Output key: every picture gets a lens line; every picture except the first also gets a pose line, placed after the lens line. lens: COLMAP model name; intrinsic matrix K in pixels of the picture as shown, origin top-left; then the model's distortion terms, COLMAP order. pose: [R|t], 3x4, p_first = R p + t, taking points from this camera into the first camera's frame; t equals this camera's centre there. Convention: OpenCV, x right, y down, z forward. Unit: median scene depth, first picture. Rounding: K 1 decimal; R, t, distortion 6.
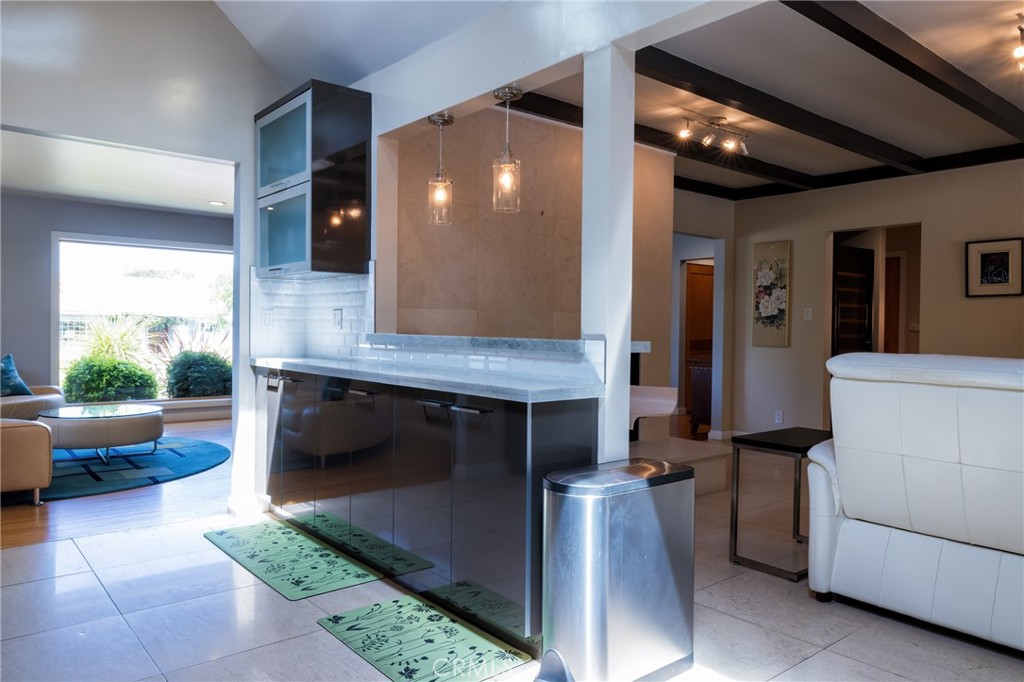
lens RADIAL K [[704.5, 0, 517.3], [0, 704.5, 336.3], [0, 0, 1]] dist [0.004178, -0.003480]
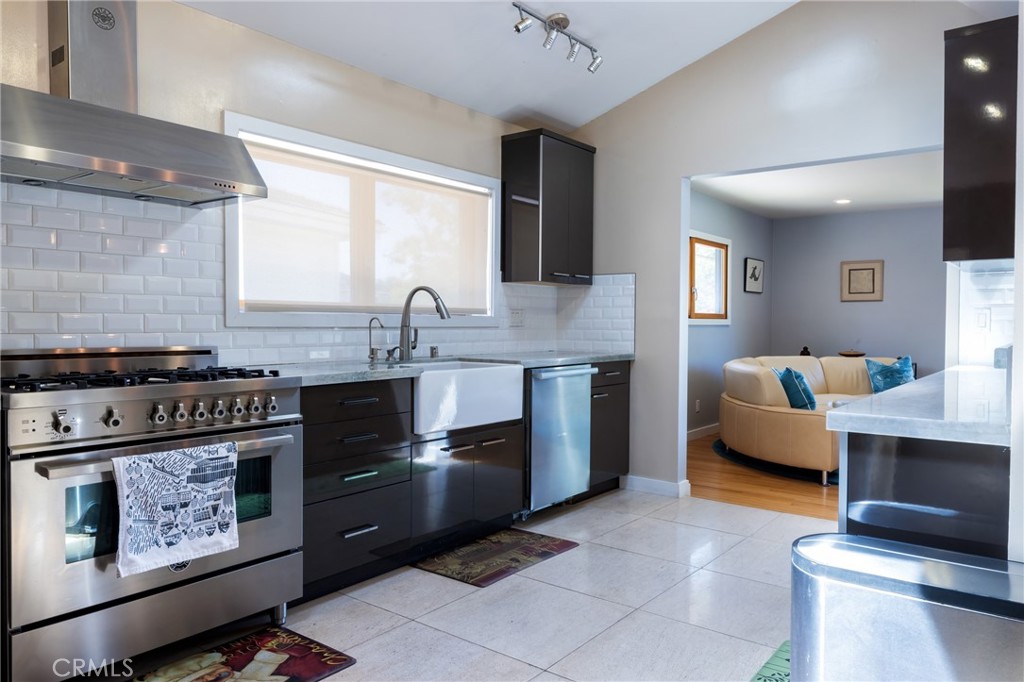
lens RADIAL K [[704.5, 0, 514.0], [0, 704.5, 339.6], [0, 0, 1]] dist [0.004178, -0.003480]
pose [[0.204280, 0.010800, -0.978853, 0.226104], [-0.013284, 0.999878, 0.008260, -0.000637], [0.978822, 0.011315, 0.204399, 0.180399]]
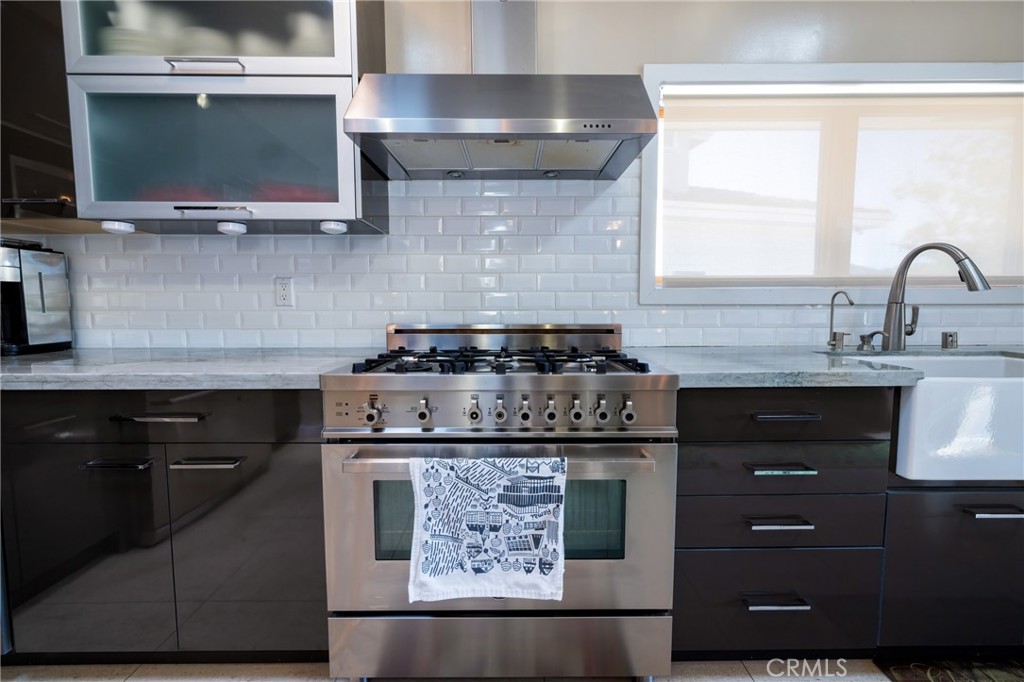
lens RADIAL K [[427.9, 0, 516.5], [0, 427.9, 339.0], [0, 0, 1]] dist [0.001106, 0.000313]
pose [[-0.639317, 0.052120, -0.767175, -0.020808], [-0.014601, 0.996697, 0.079881, -0.001398], [0.768805, 0.062271, -0.636445, 0.201305]]
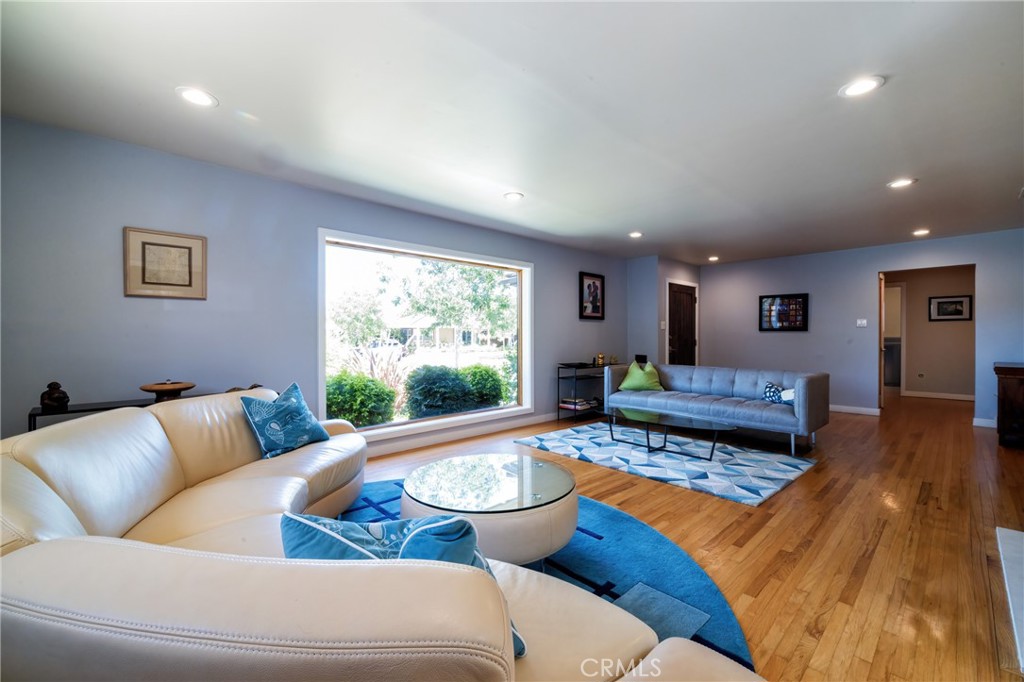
lens RADIAL K [[427.9, 0, 513.3], [0, 427.9, 336.9], [0, 0, 1]] dist [0.001106, 0.000313]
pose [[0.997773, -0.013095, 0.065401, -0.534424], [0.013708, 0.999866, -0.008926, -0.015266], [-0.065275, 0.009803, 0.997819, 0.554480]]
